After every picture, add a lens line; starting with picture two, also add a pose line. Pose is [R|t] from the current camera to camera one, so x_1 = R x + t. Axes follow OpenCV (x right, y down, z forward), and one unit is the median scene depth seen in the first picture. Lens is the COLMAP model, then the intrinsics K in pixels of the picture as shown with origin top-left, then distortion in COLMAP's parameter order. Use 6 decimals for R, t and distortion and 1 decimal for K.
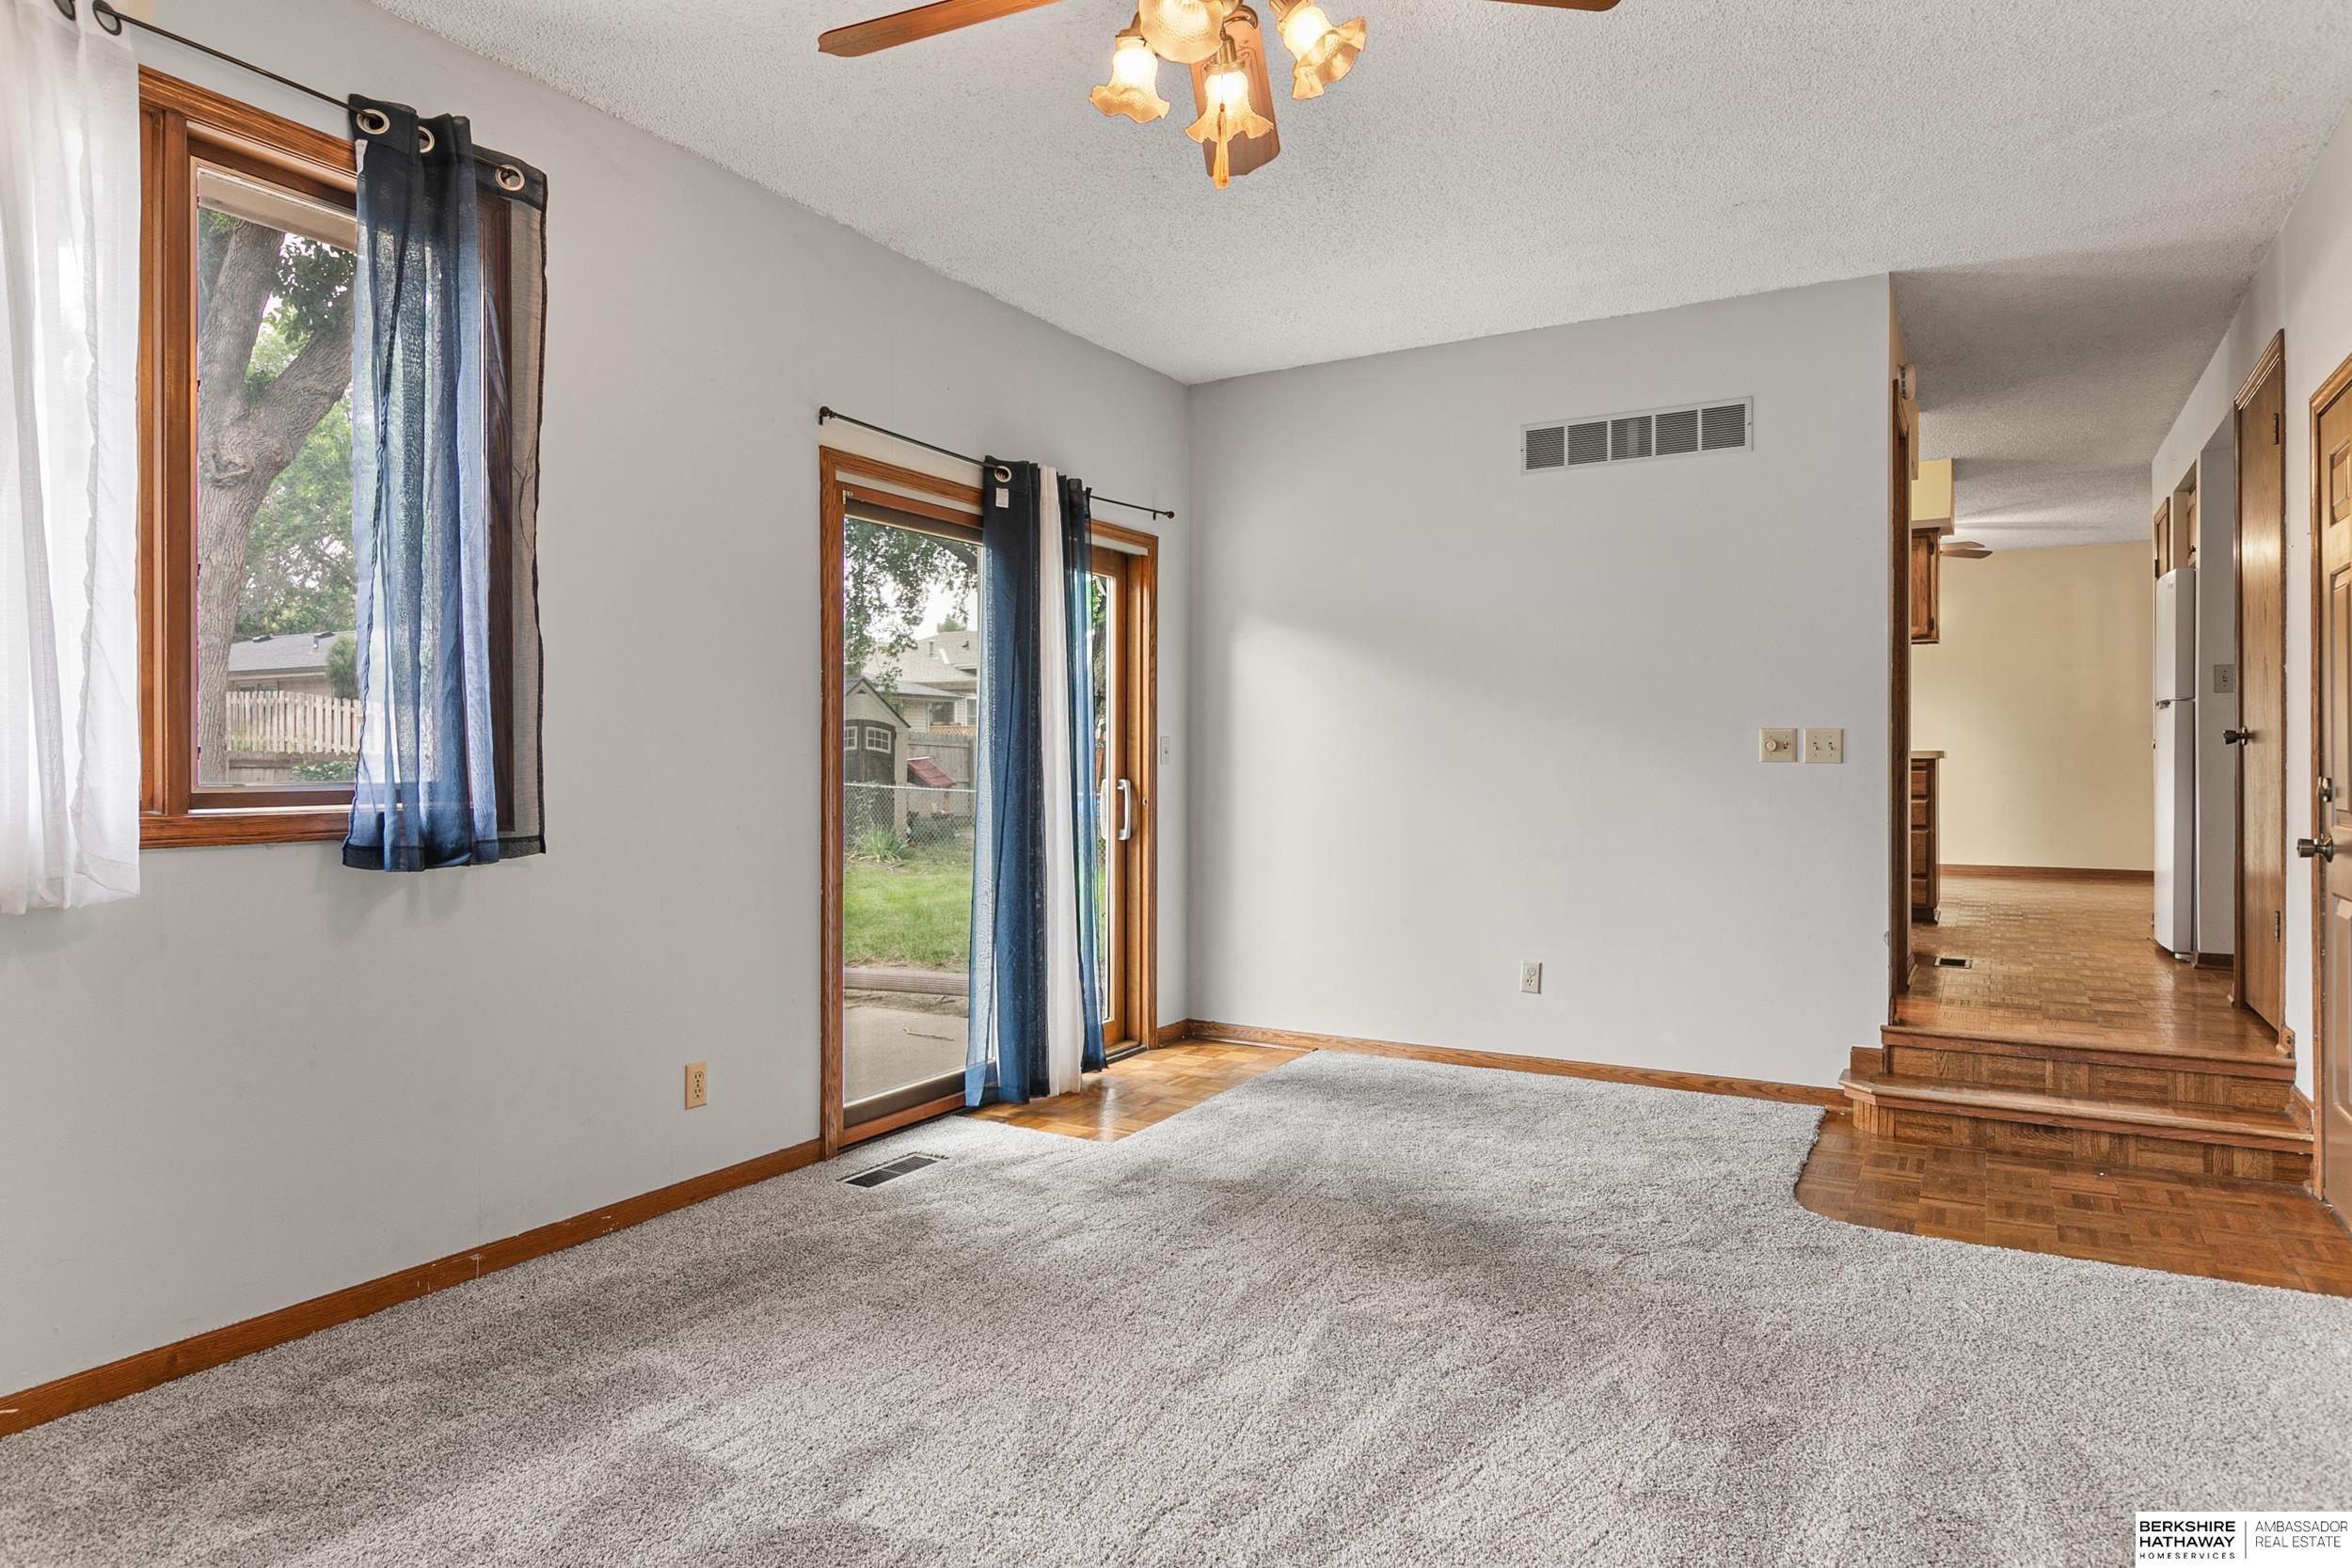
lens RADIAL K [[1402.8, 0, 1176.0], [0, 1402.8, 784.0], [0, 0, 1]] dist [-0.000829, -0.000119]
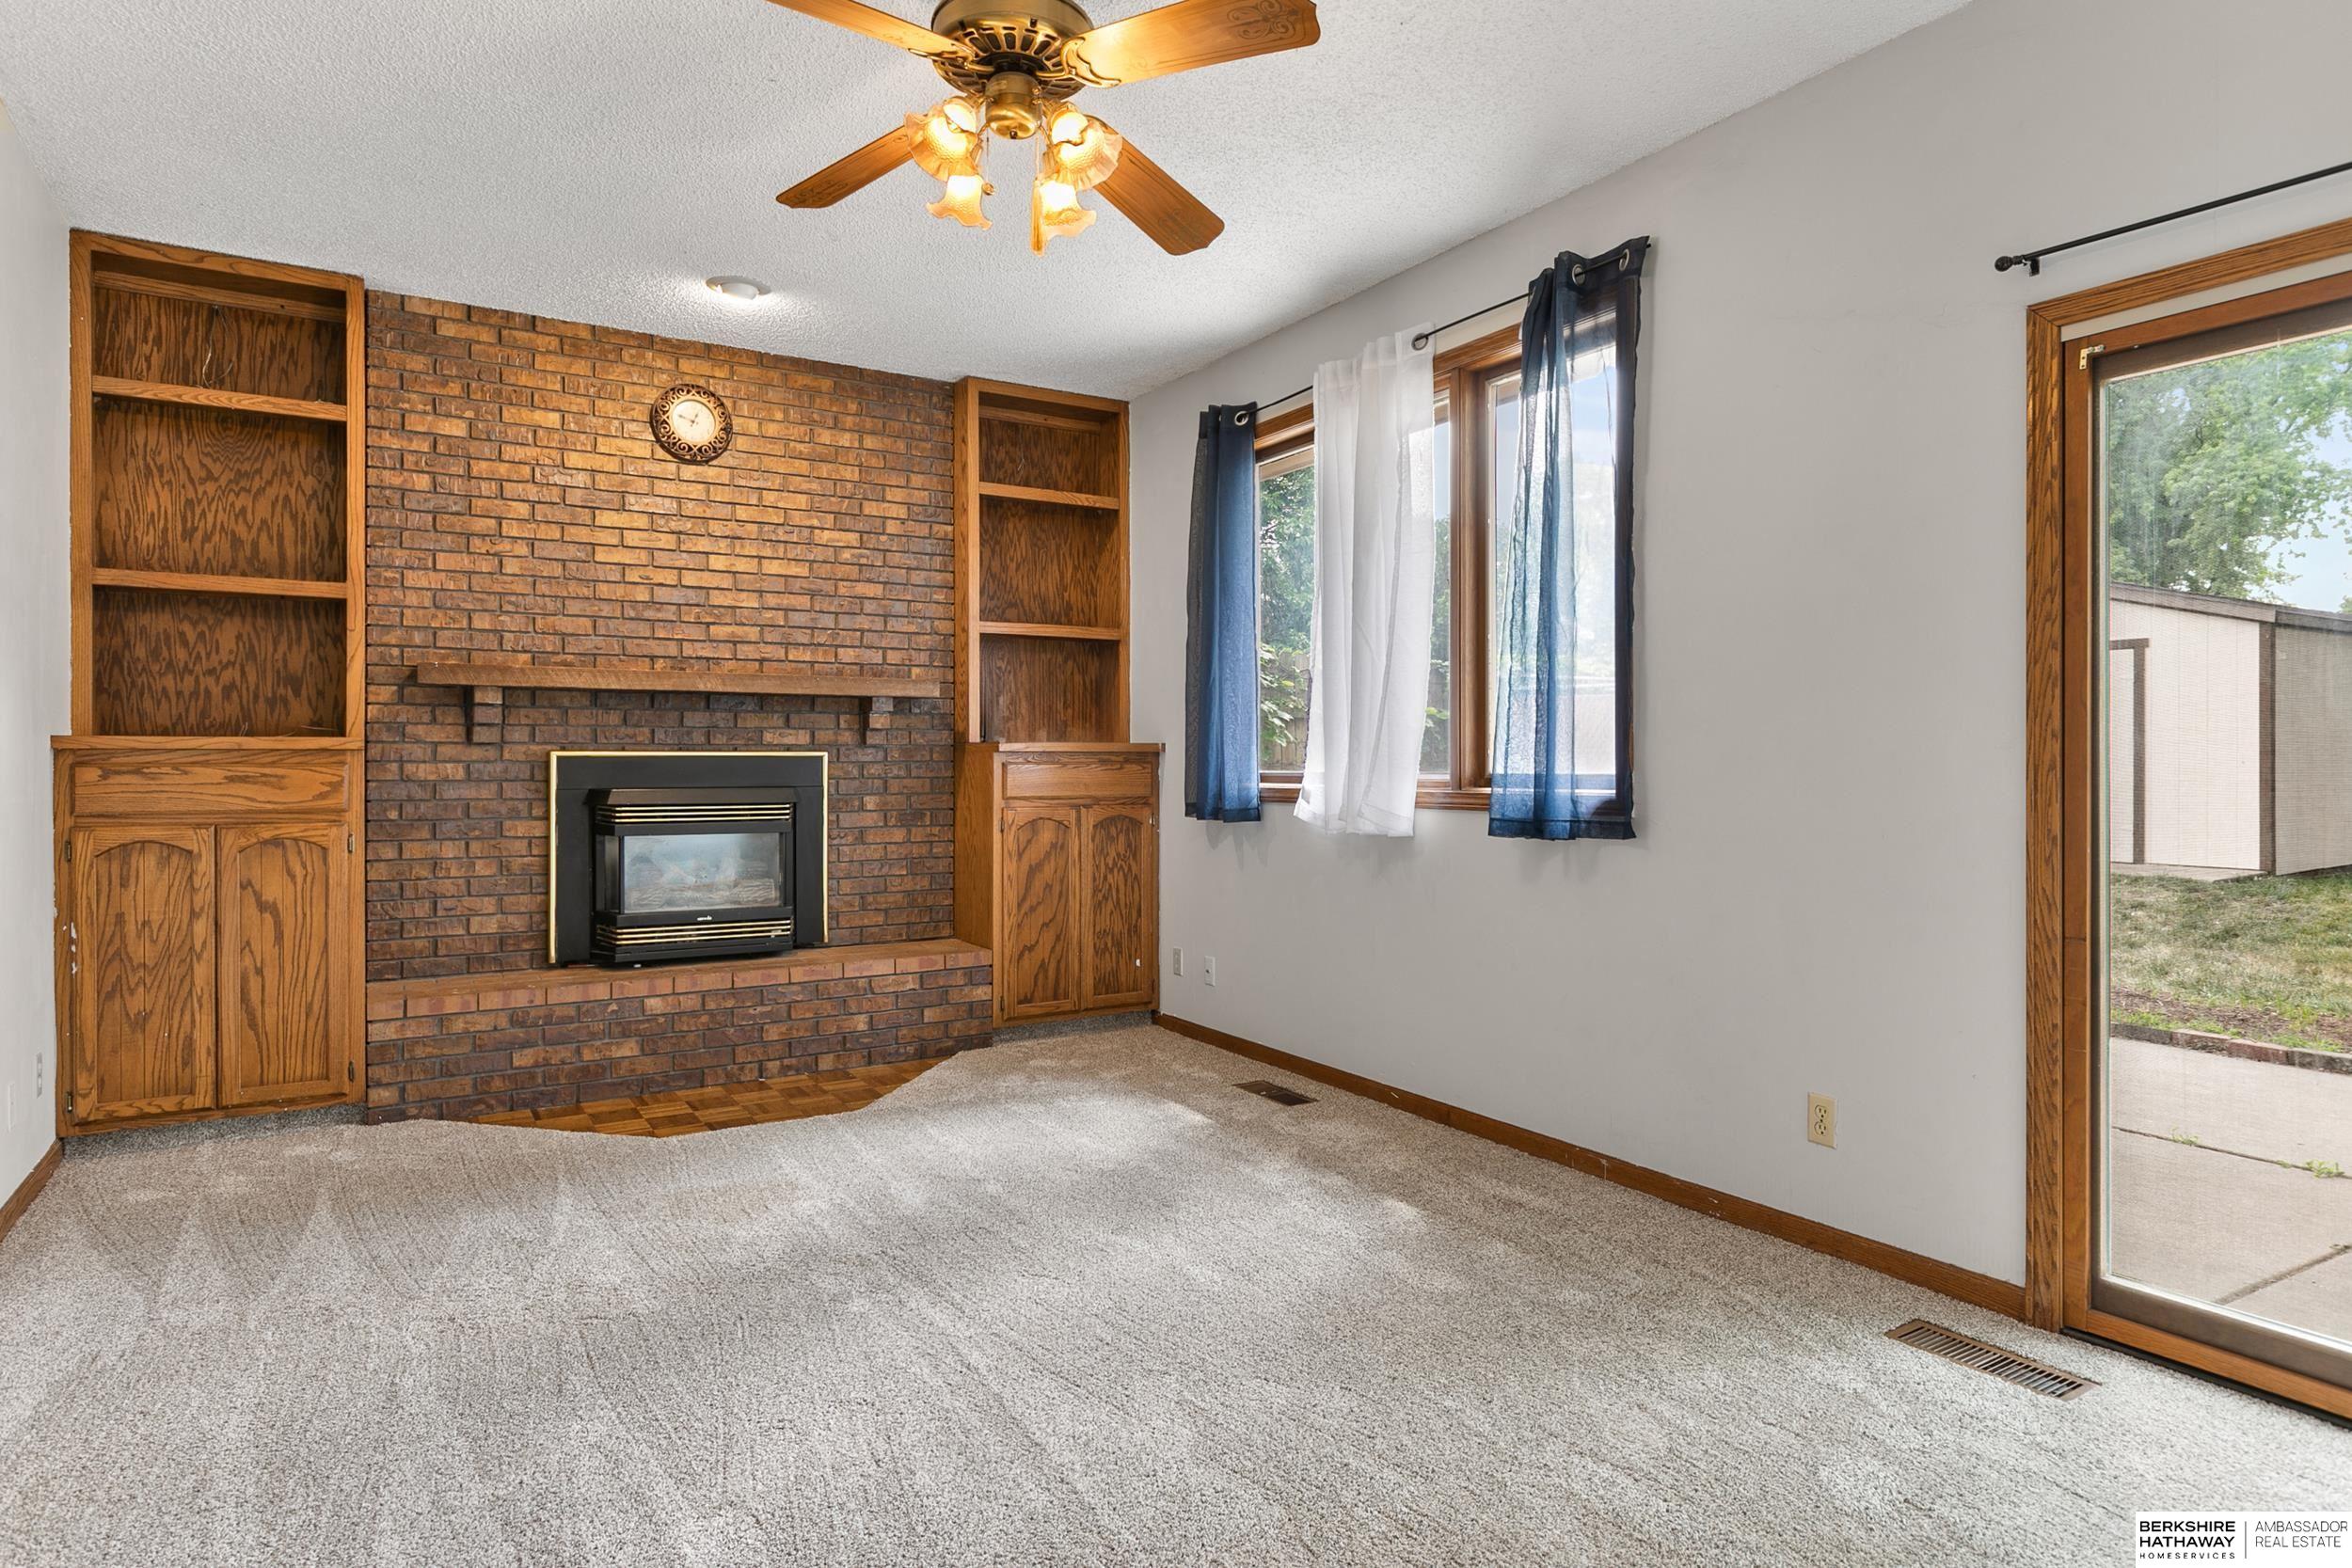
lens RADIAL K [[1352.3, 0, 1175.2], [0, 1352.3, 766.2], [0, 0, 1]] dist [0.004624, -0.000579]
pose [[-0.484671, 0.005416, -0.874680, 0.555621], [-0.008790, 0.999900, 0.011062, -0.014291], [0.874652, 0.013050, -0.484575, 0.965807]]
